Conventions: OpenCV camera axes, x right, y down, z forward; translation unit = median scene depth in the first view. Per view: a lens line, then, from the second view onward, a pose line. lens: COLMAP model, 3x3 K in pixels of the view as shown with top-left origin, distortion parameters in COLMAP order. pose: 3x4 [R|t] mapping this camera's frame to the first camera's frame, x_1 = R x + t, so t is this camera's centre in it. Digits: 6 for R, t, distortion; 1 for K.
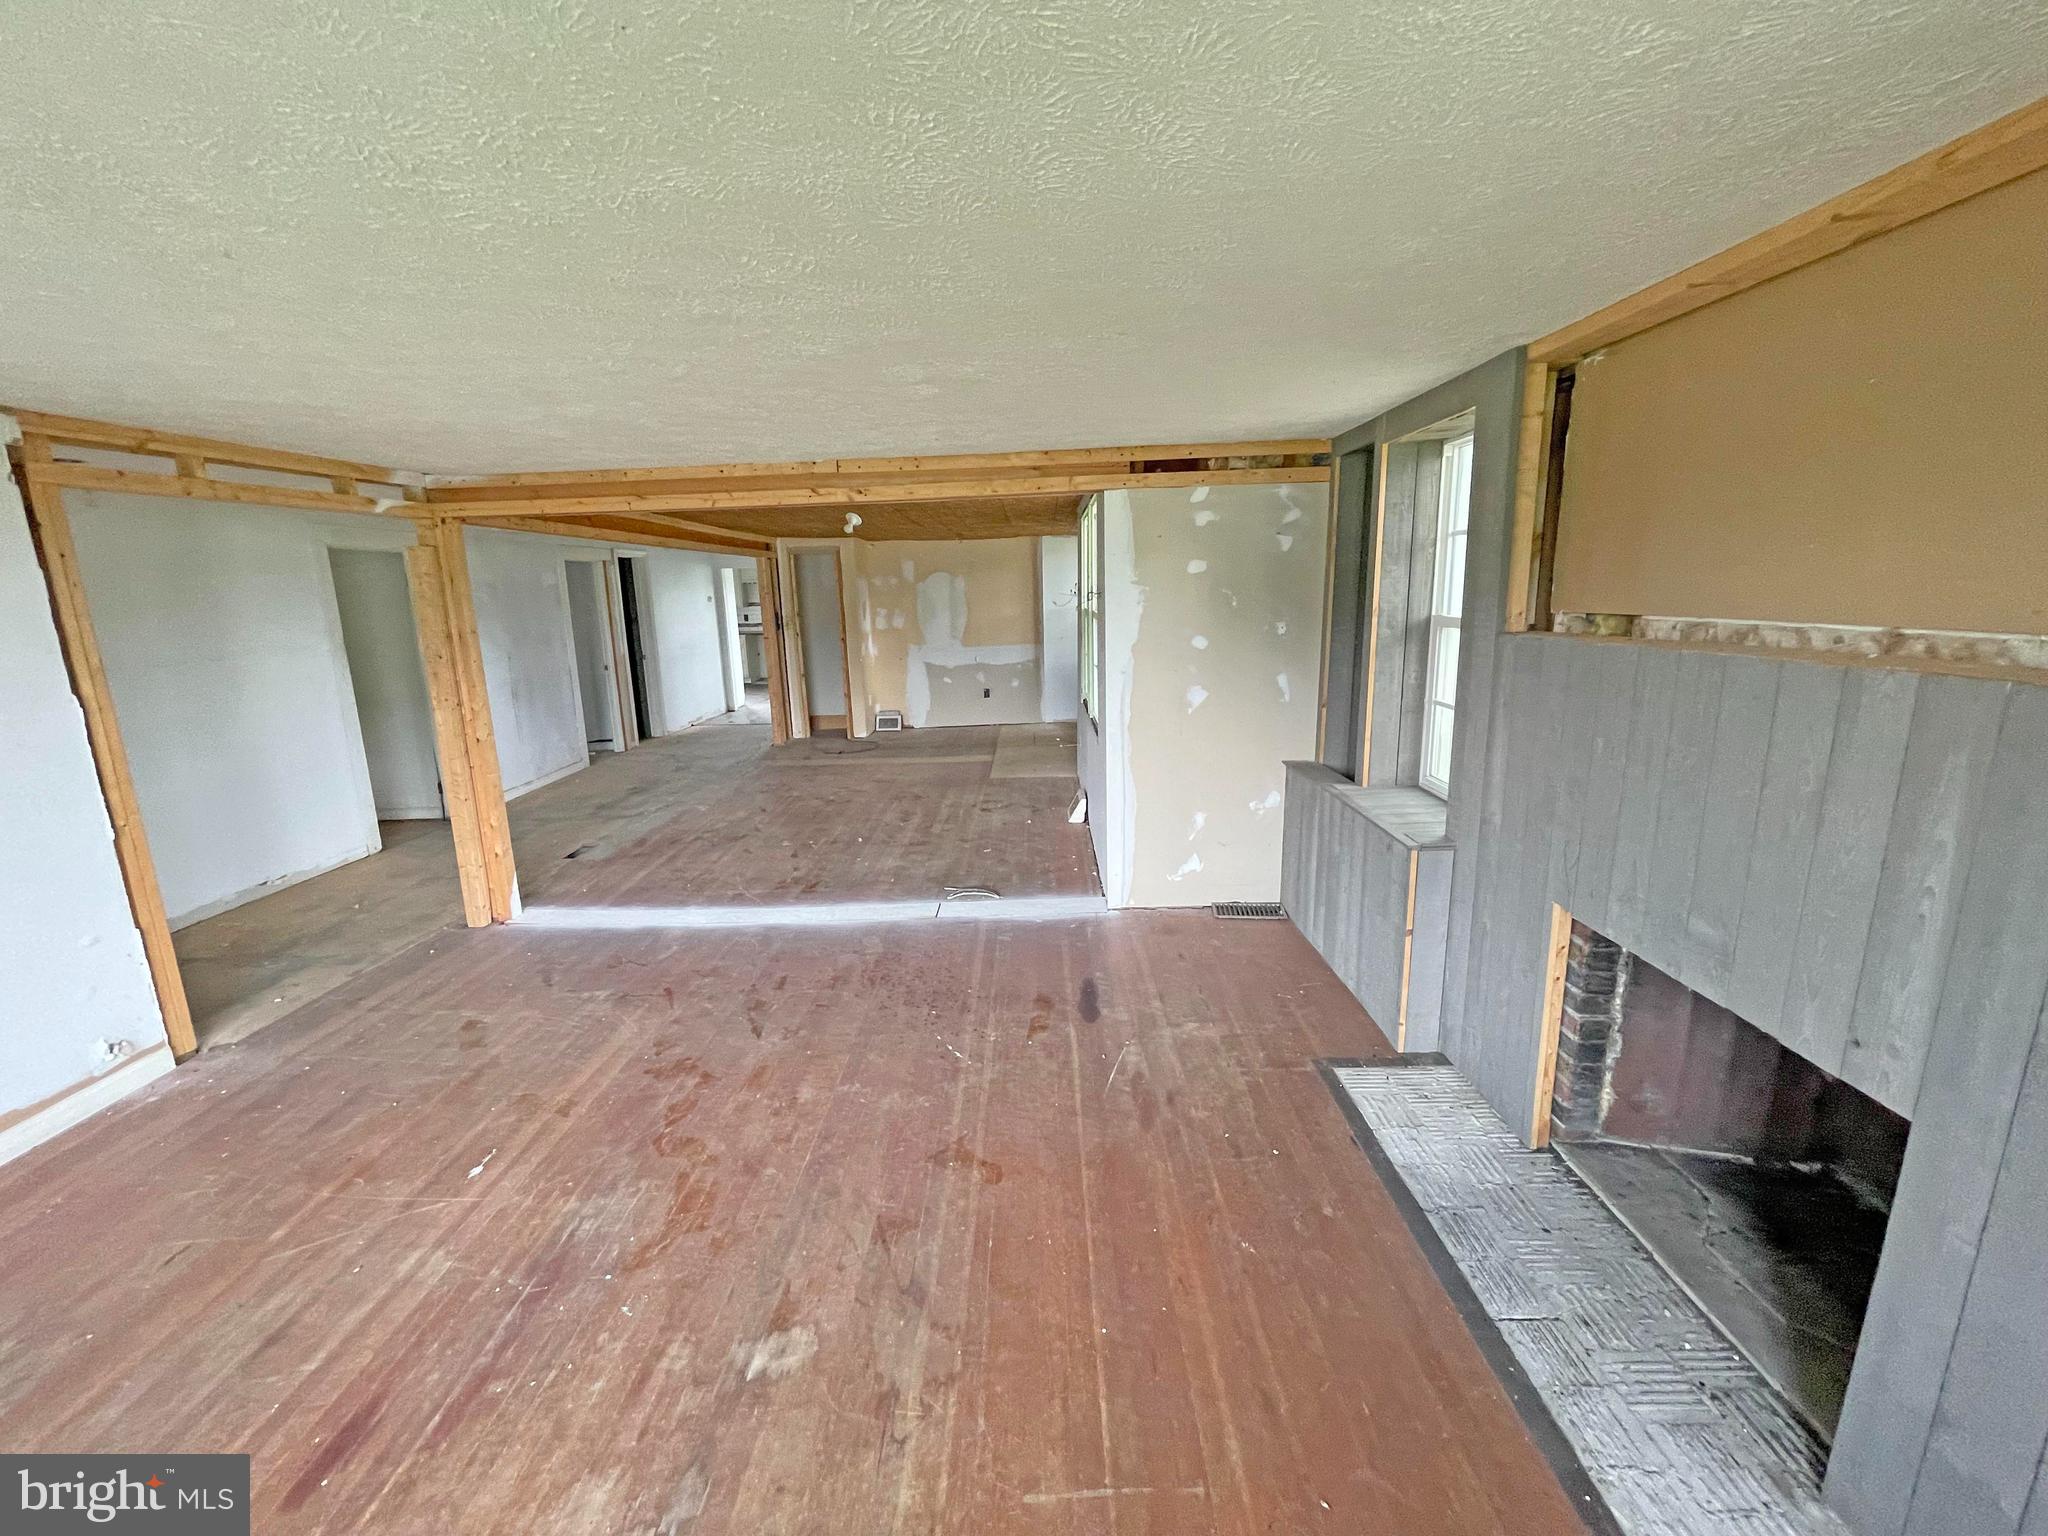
lens RADIAL K [[826.3, 0, 1024.0], [0, 826.3, 768.0], [0, 0, 1]] dist [0.010053, -0.000169]
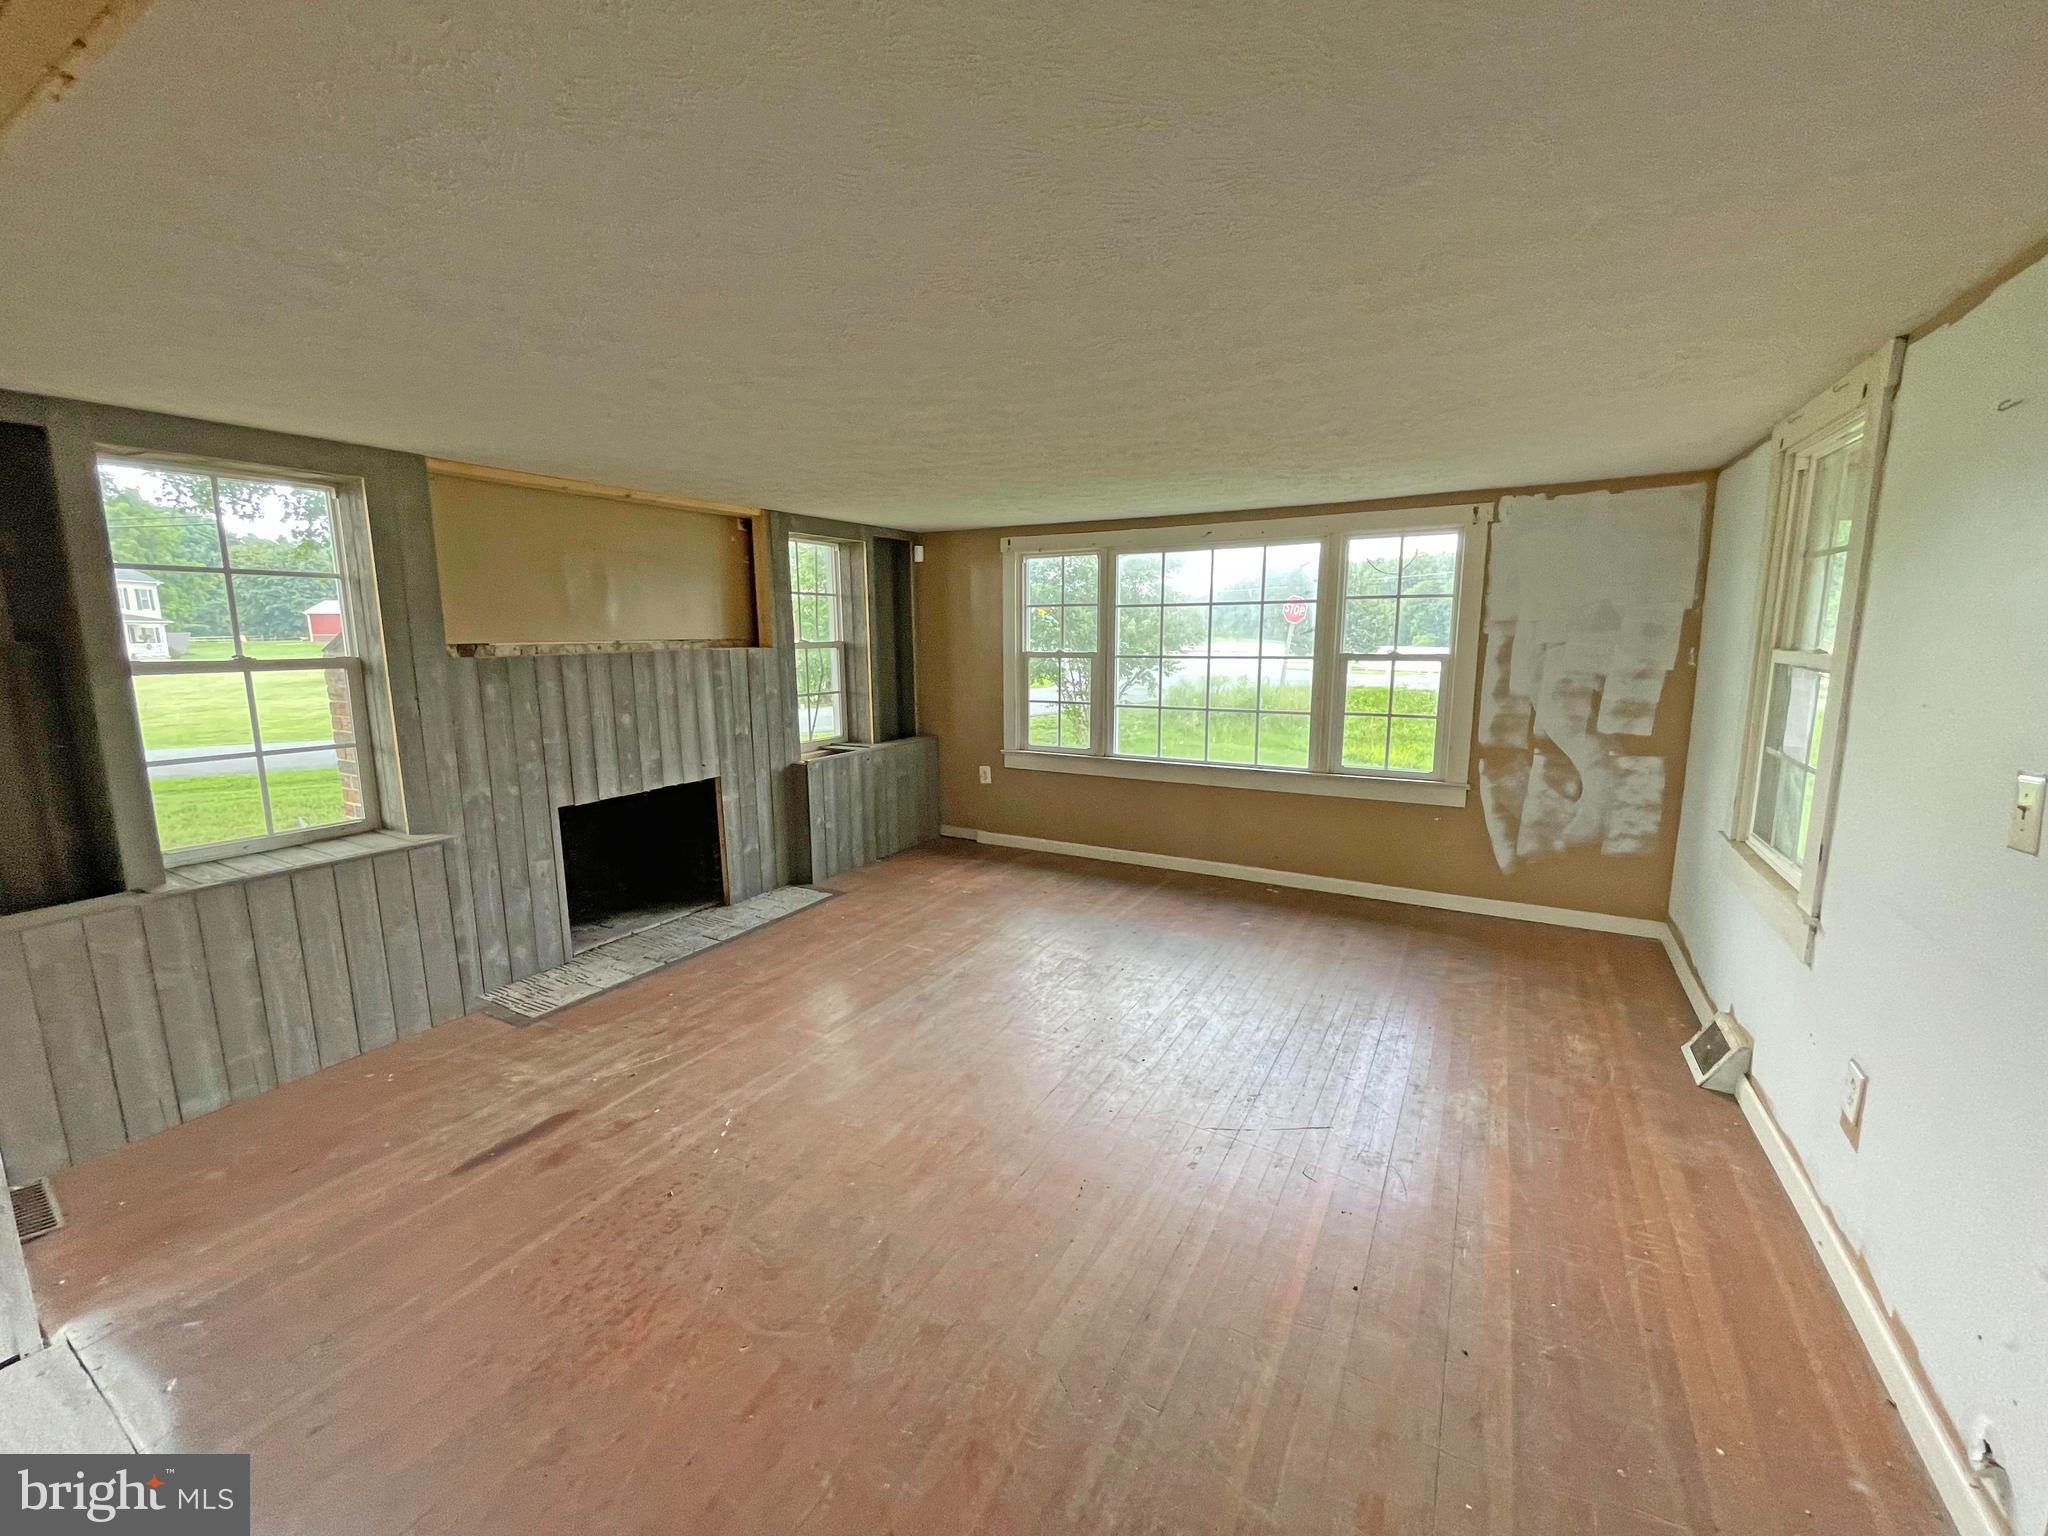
lens RADIAL K [[826.3, 0, 1024.0], [0, 826.3, 768.0], [0, 0, 1]] dist [0.010053, -0.000169]
pose [[-0.878606, -0.042981, 0.475609, -0.829366], [0.133076, 0.934454, 0.330283, -0.285109], [-0.458630, 0.353481, -0.815297, 1.561147]]
